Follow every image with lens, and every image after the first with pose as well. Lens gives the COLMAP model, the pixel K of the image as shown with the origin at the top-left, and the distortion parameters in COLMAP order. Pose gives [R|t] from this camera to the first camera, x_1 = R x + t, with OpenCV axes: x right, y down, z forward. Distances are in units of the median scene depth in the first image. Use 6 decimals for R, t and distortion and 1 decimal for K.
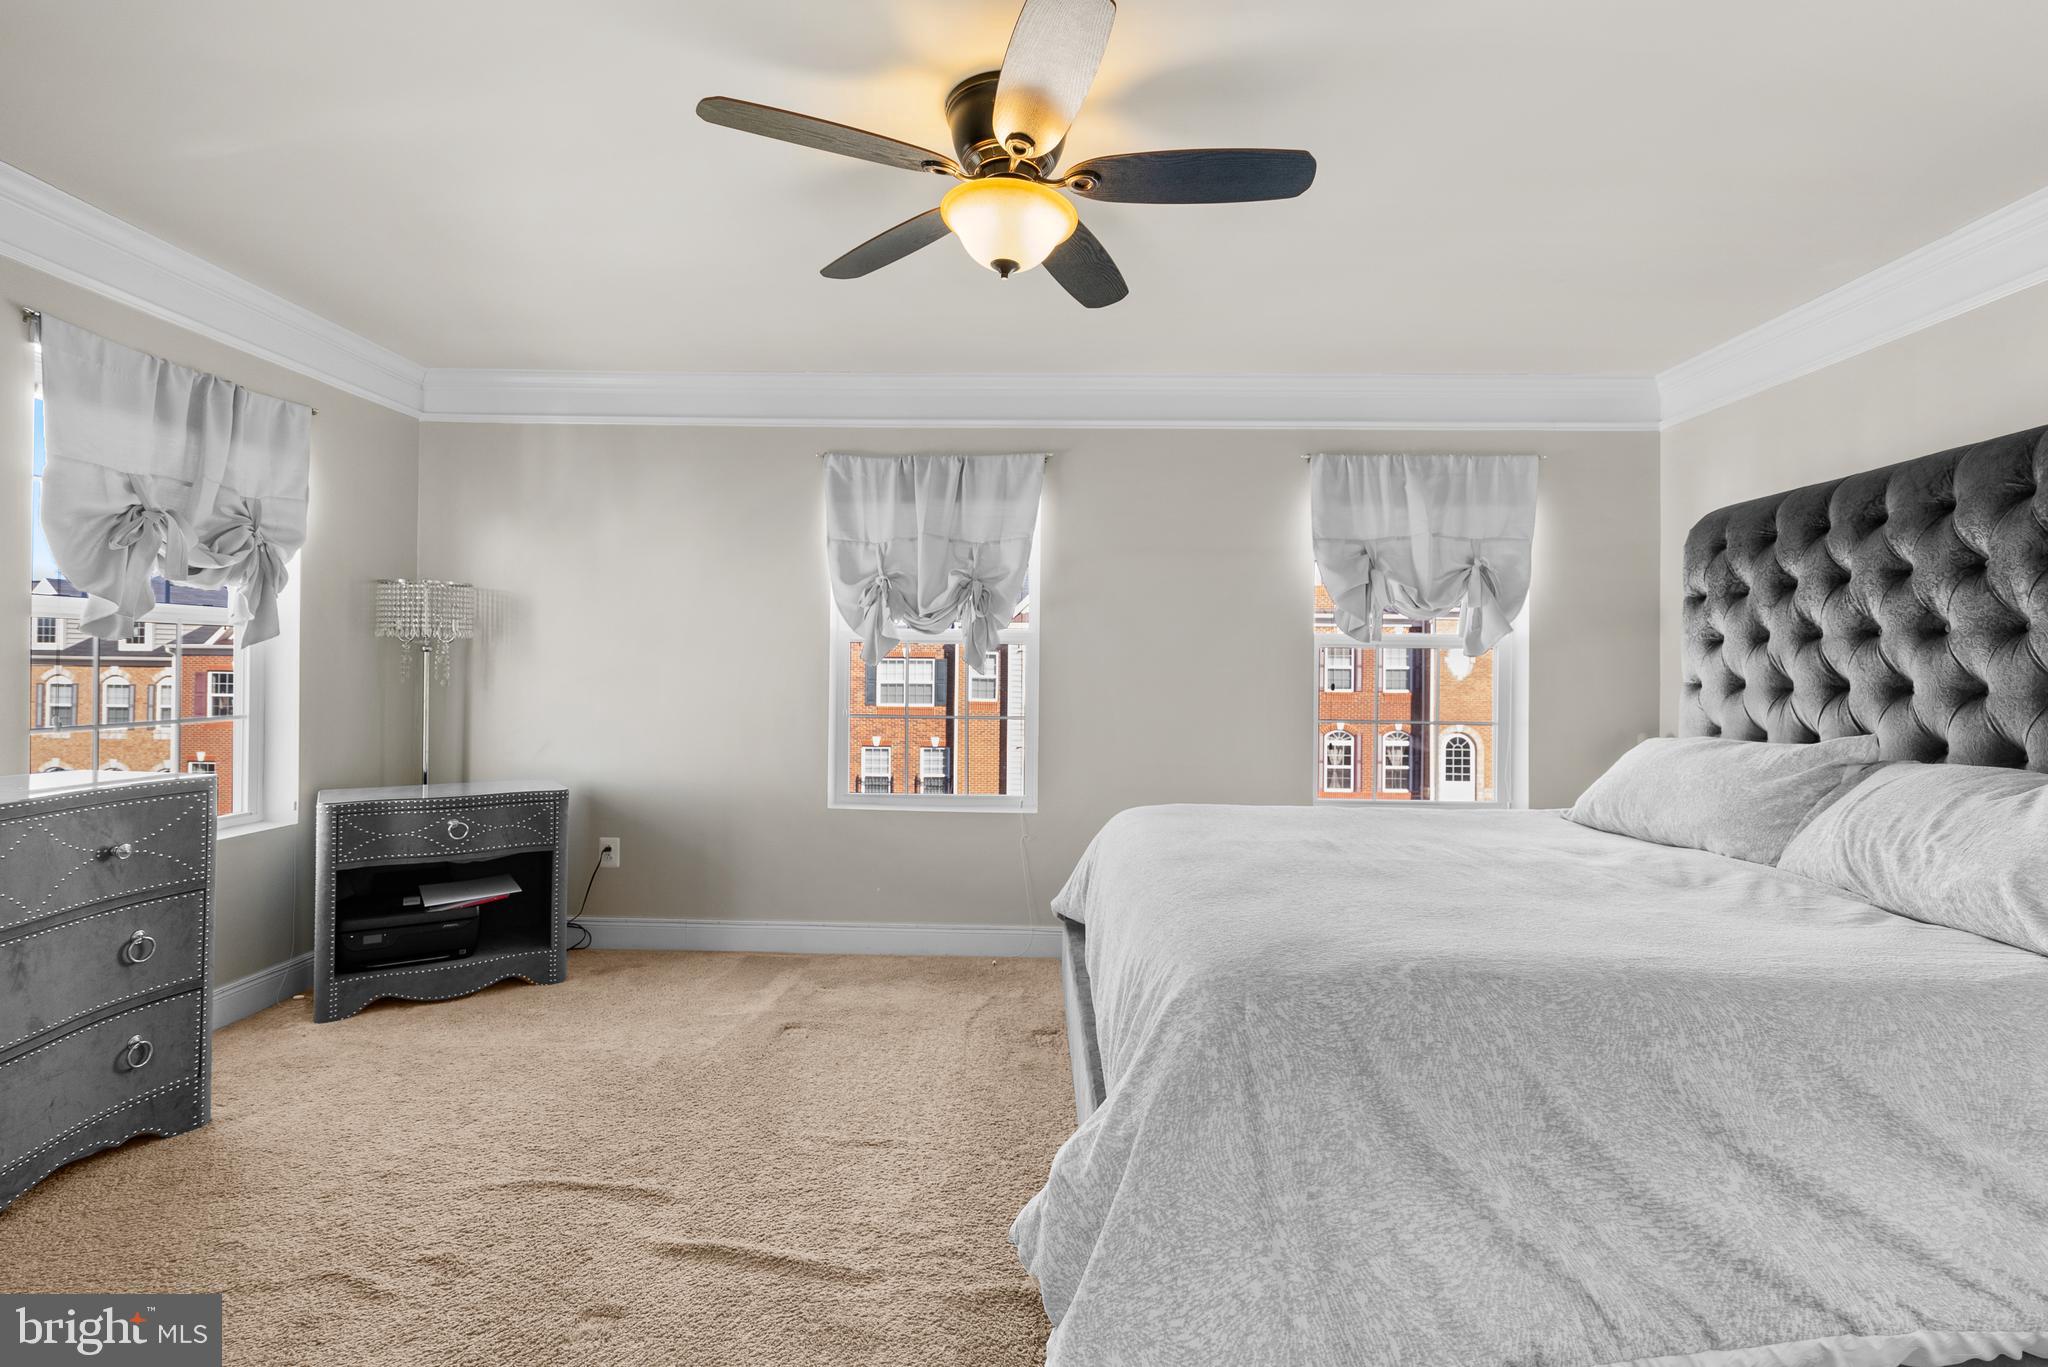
lens RADIAL K [[930.7, 0, 1043.8], [0, 930.7, 666.6], [0, 0, 1]] dist [-0.001719, 0.000389]
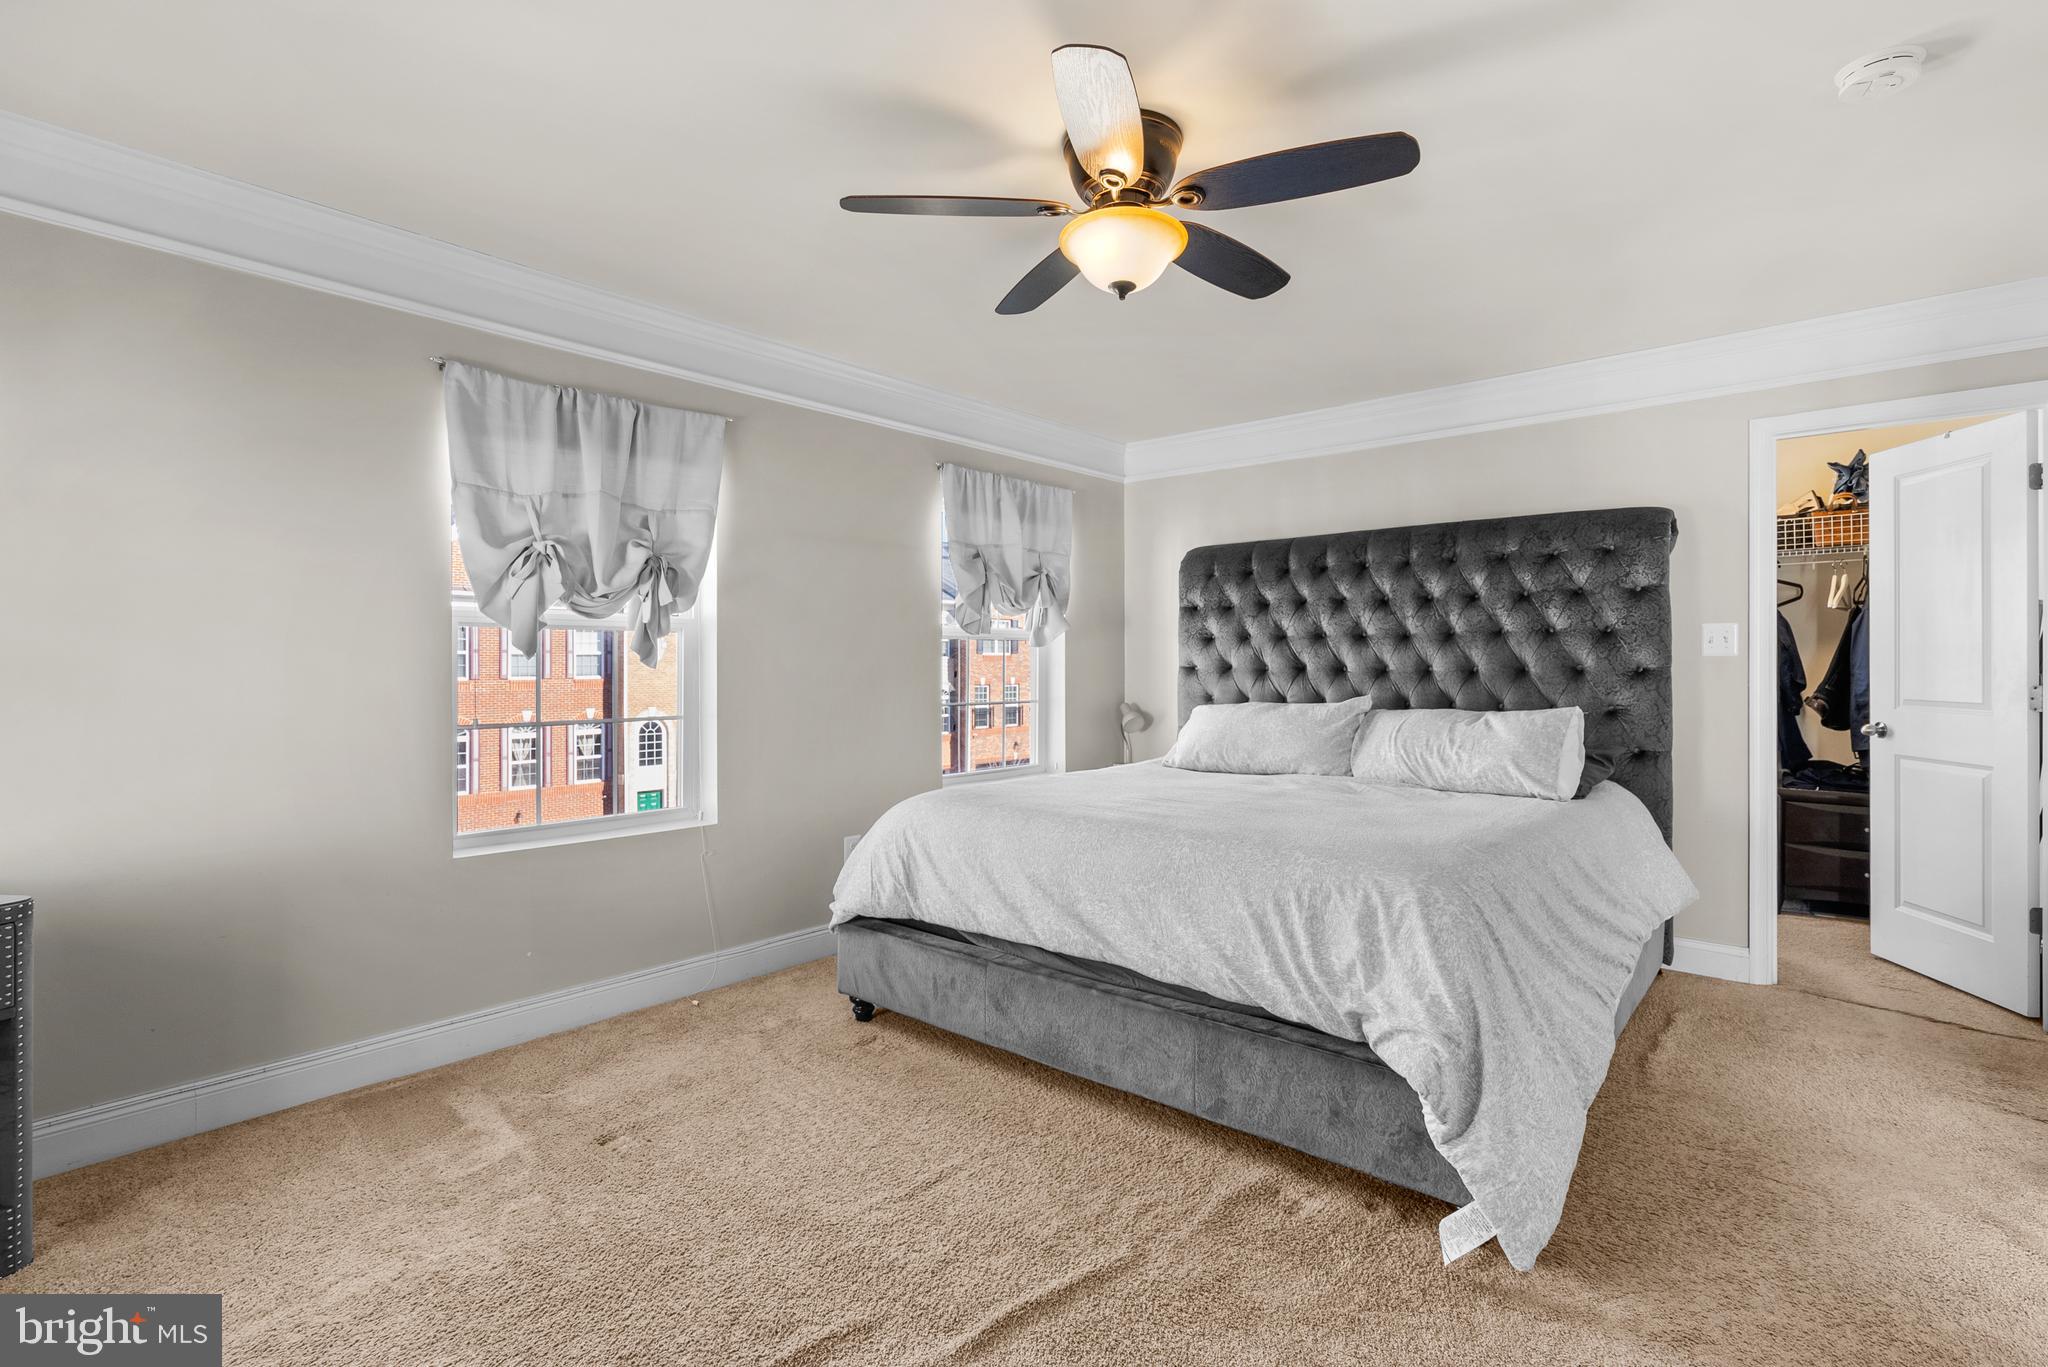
lens RADIAL K [[930.7, 0, 1043.8], [0, 930.7, 666.6], [0, 0, 1]] dist [-0.001719, 0.000389]
pose [[0.645776, -0.013771, 0.763403, -0.484789], [0.001438, 0.999858, 0.016820, -0.006840], [-0.763525, -0.009764, 0.645704, 0.196100]]
